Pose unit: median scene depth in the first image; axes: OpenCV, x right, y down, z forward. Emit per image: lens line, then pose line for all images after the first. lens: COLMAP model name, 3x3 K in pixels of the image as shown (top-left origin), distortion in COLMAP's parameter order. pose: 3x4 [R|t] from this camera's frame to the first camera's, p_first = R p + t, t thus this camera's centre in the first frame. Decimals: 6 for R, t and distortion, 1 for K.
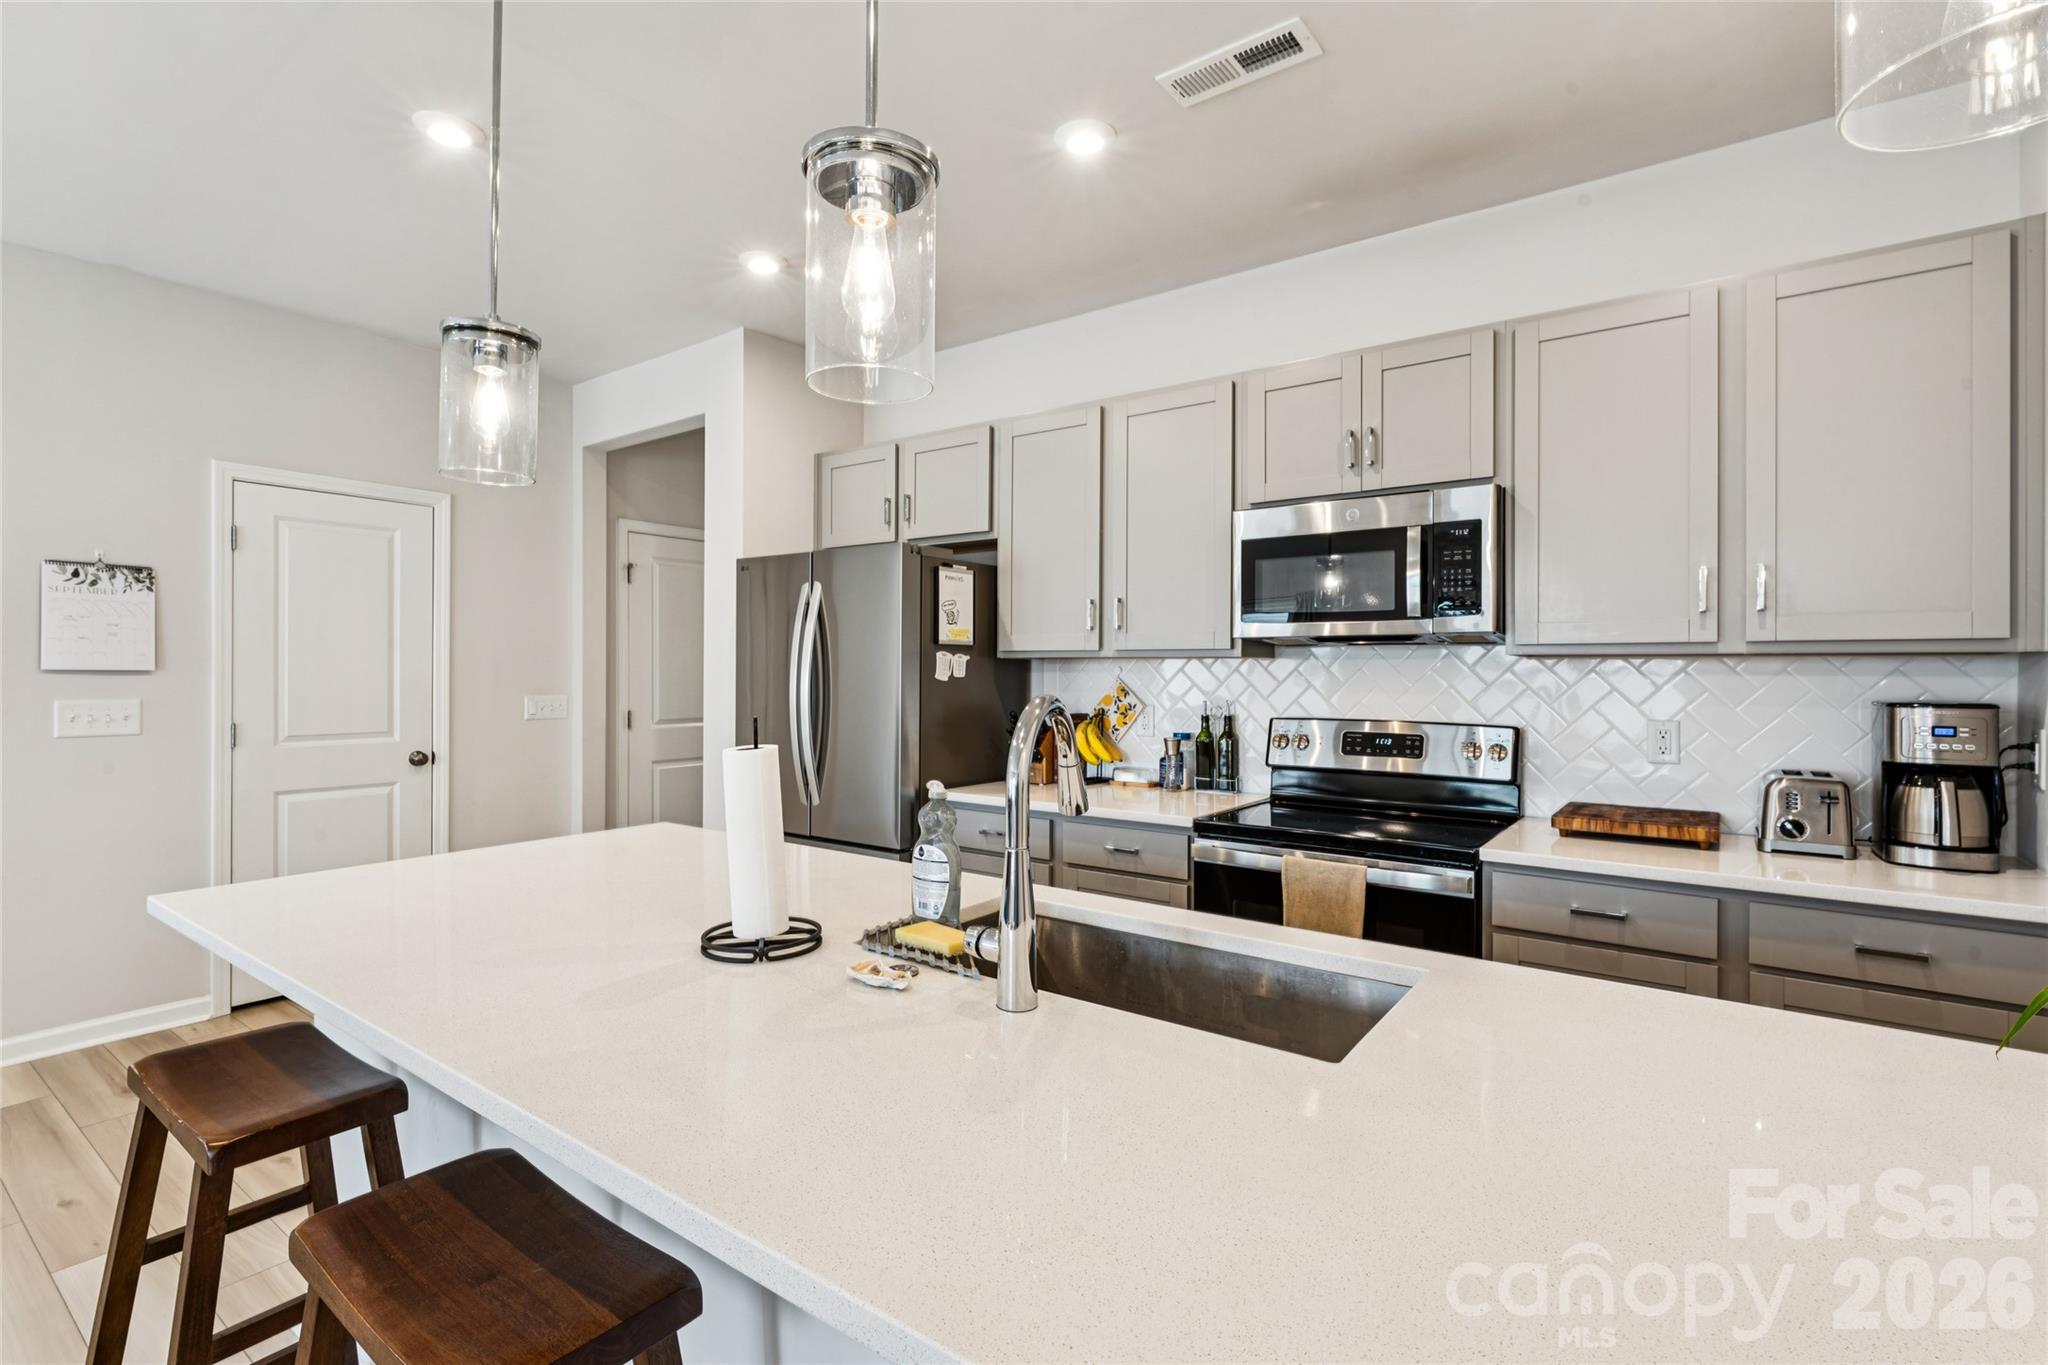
lens RADIAL K [[941.9, 0, 1022.9], [0, 941.9, 670.1], [0, 0, 1]] dist [-0.001253, 0.001093]
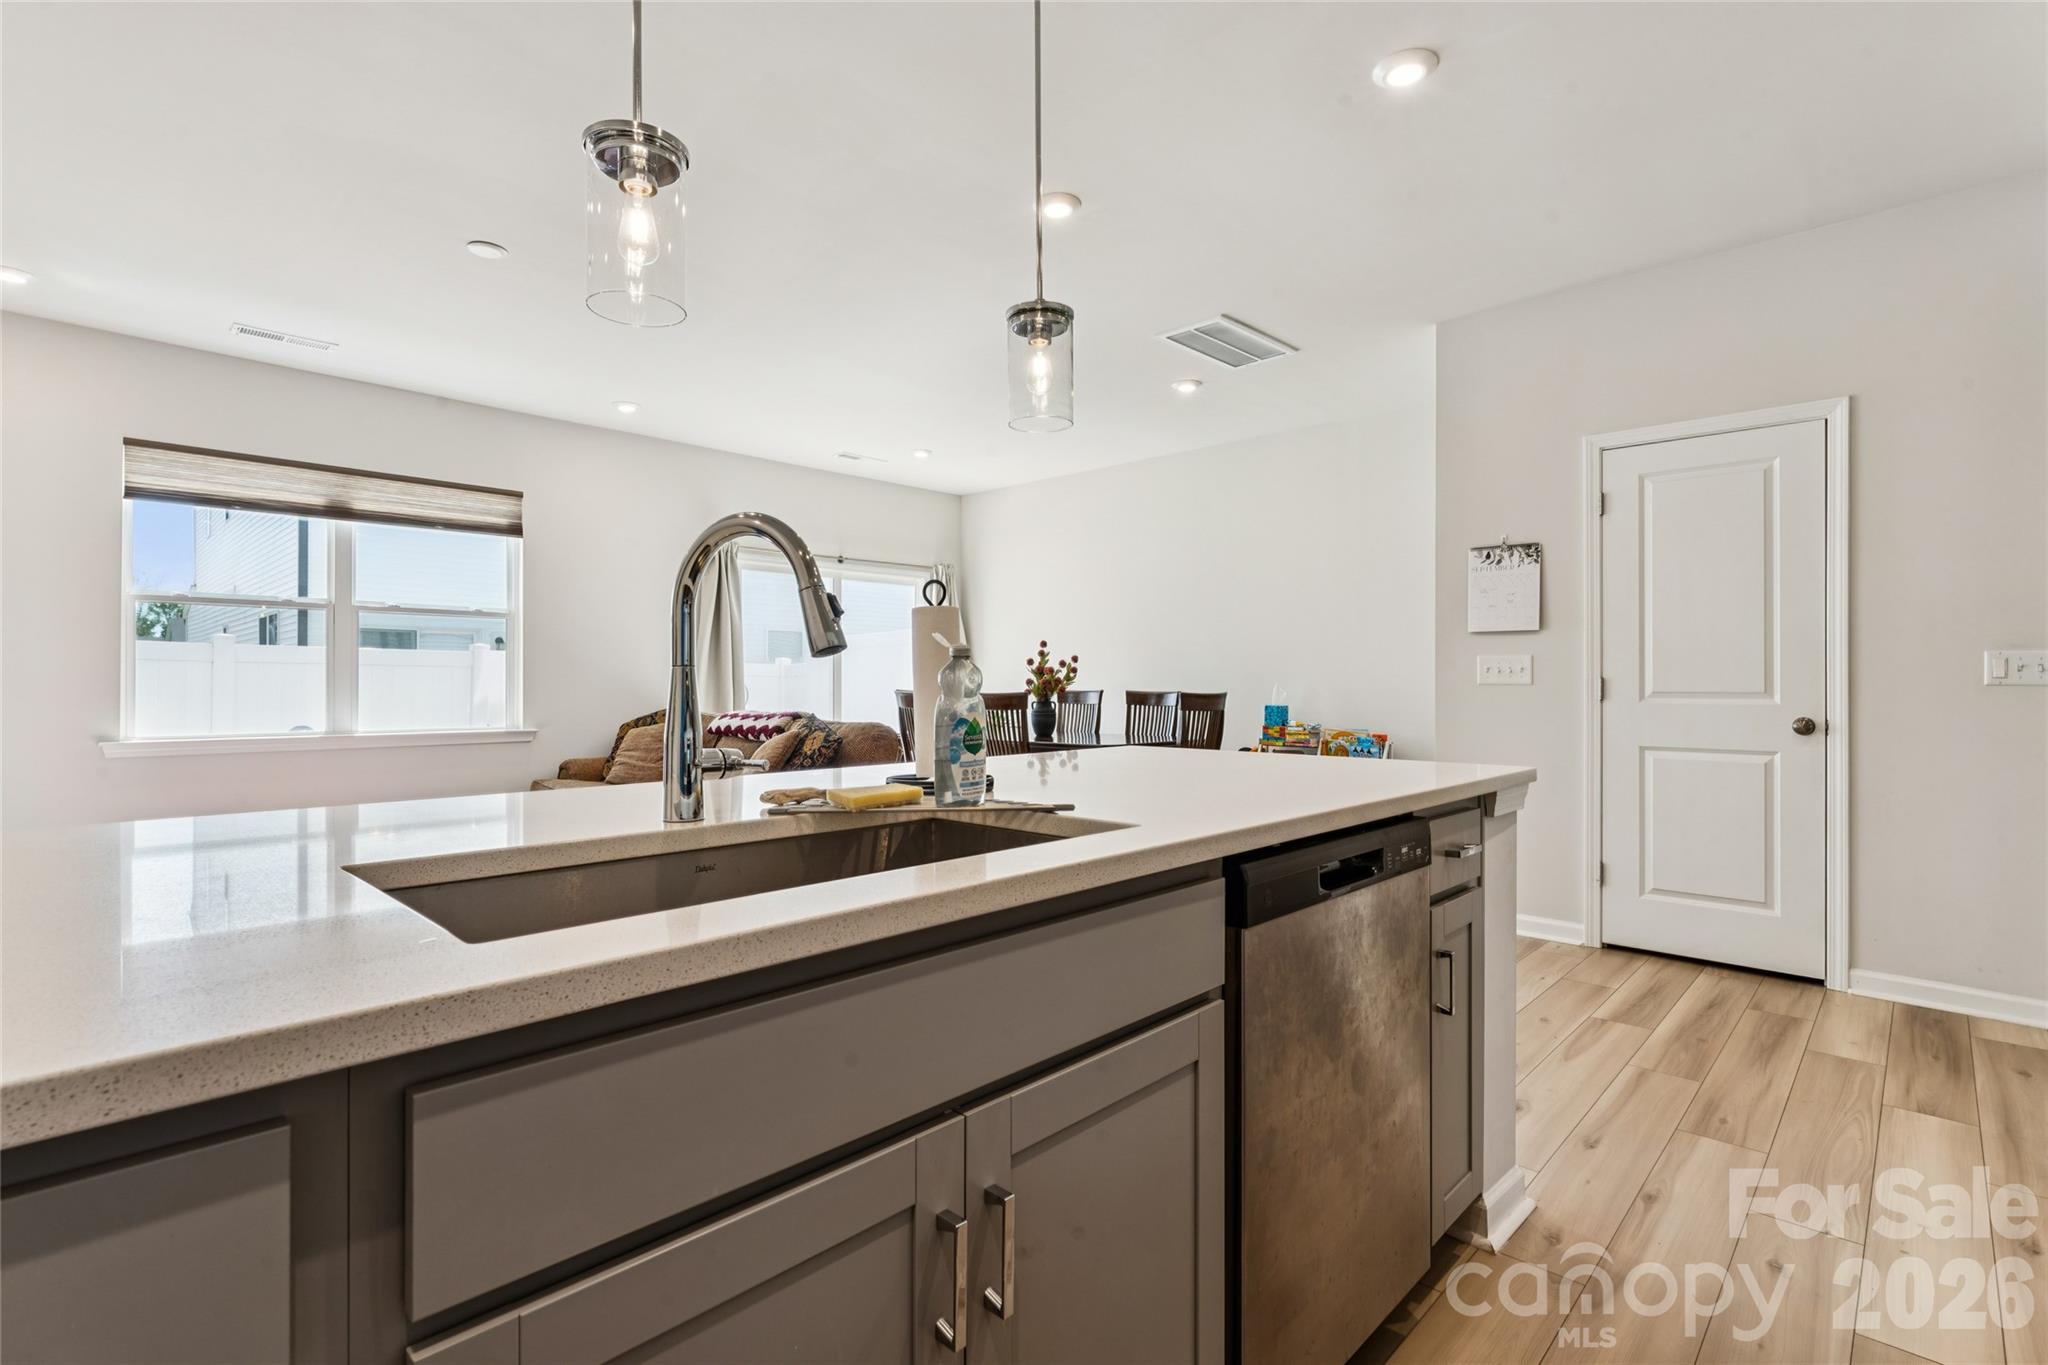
lens RADIAL K [[941.9, 0, 1008.2], [0, 941.9, 683.8], [0, 0, 1]] dist [-0.001253, 0.001093]
pose [[-0.139328, -0.002846, -0.990242, 0.348548], [-0.001998, 0.999995, -0.002593, 0.075083], [0.990244, 0.001618, -0.139333, 0.529715]]
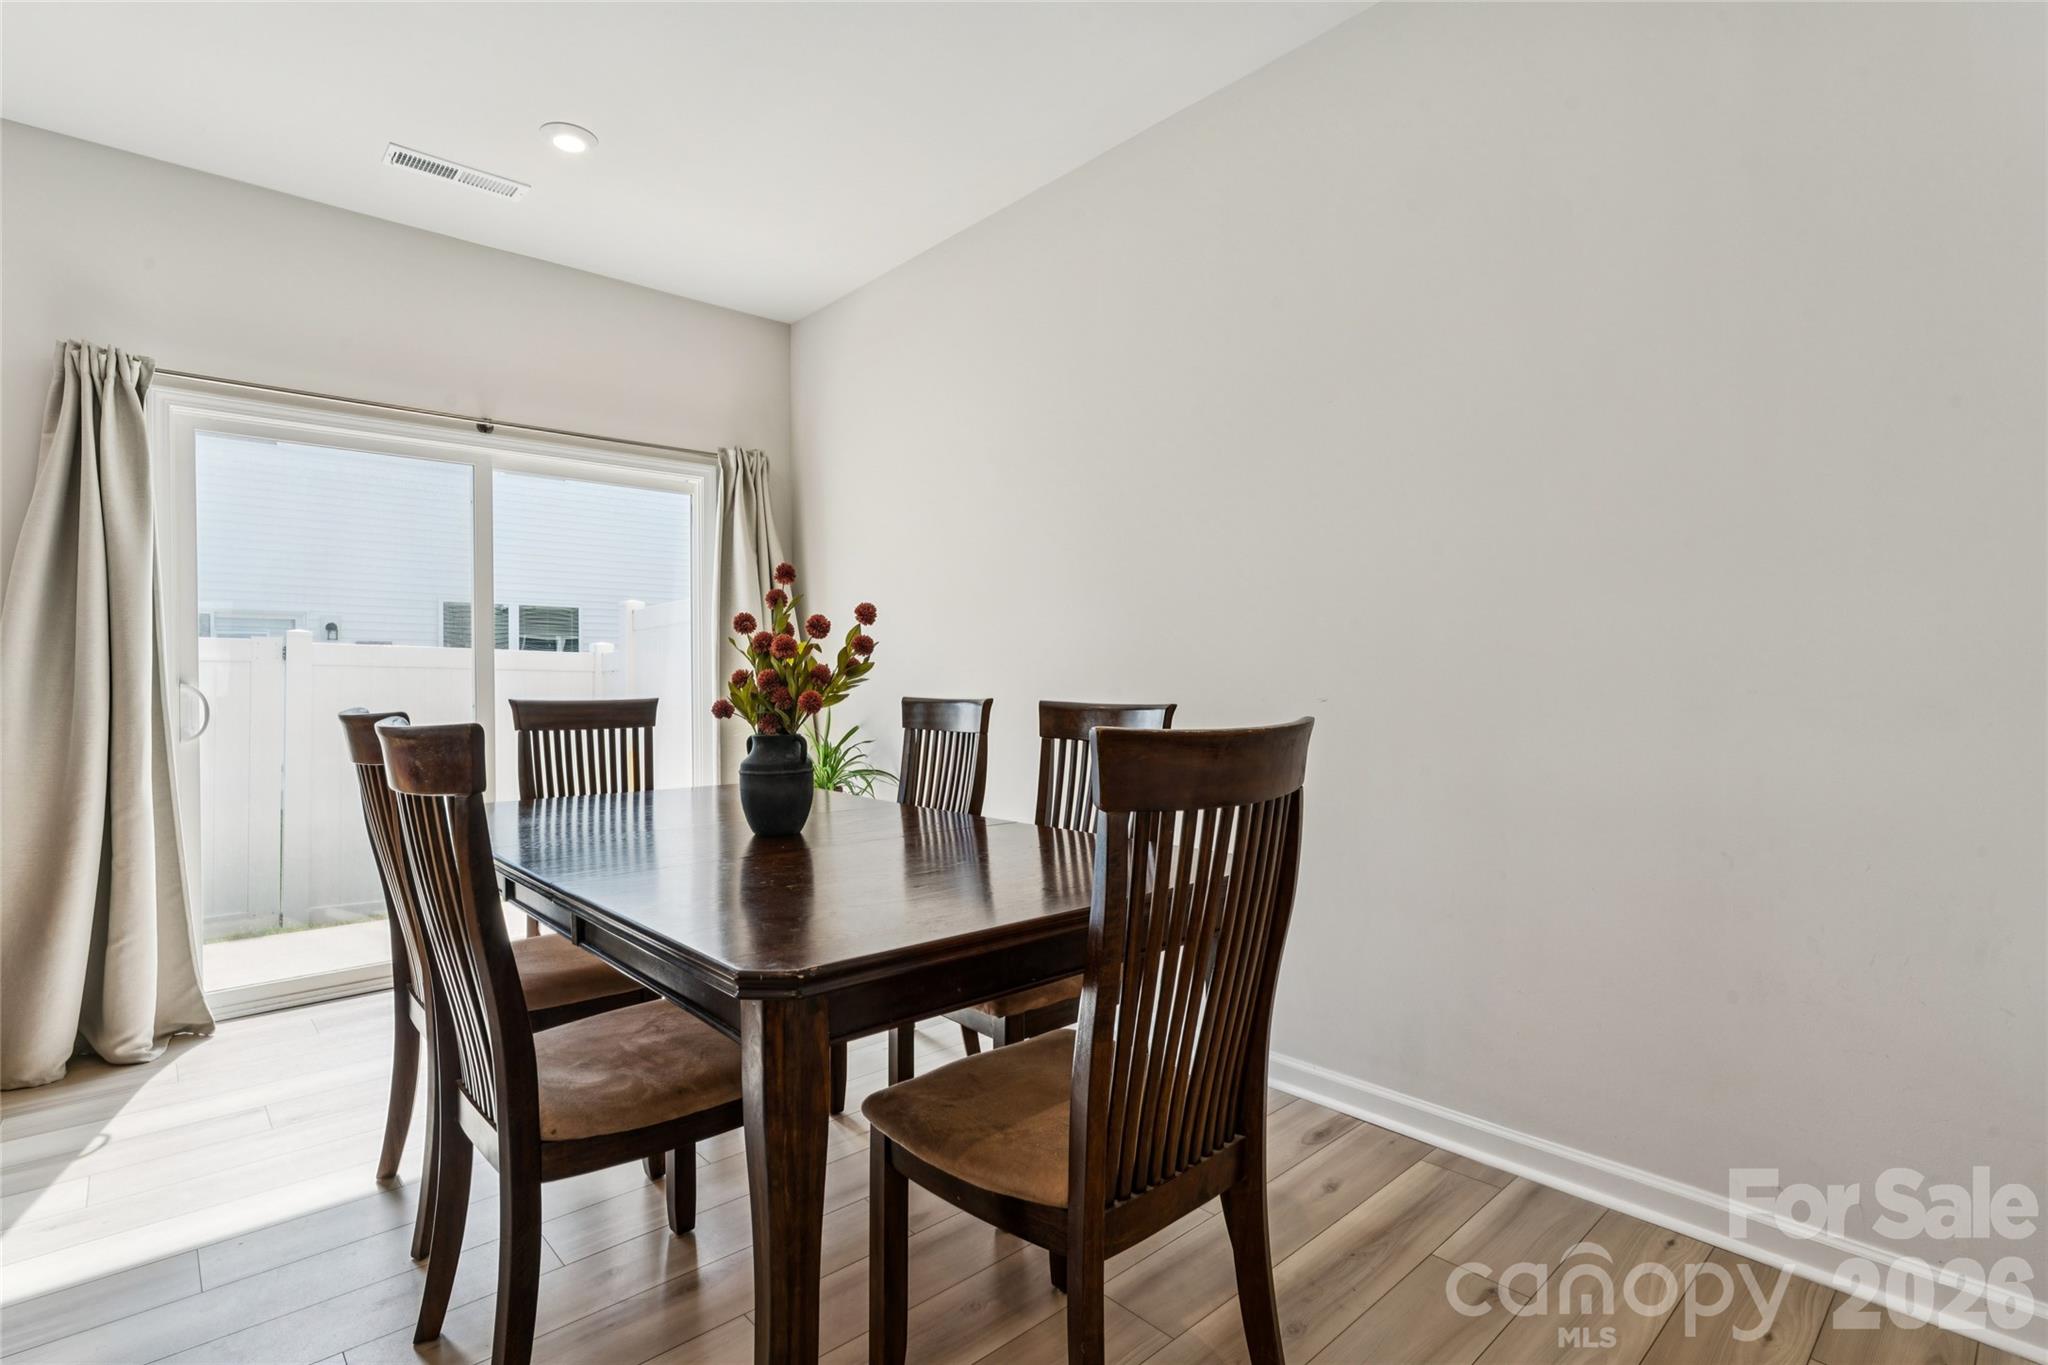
lens RADIAL K [[1027.2, 0, 1017.7], [0, 1027.2, 678.5], [0, 0, 1]] dist [0.003648, -0.000174]
pose [[-0.179227, -0.003215, -0.983803, -0.791715], [0.004167, 0.999983, -0.004027, 0.069762], [0.983799, -0.004821, -0.179210, 0.627701]]
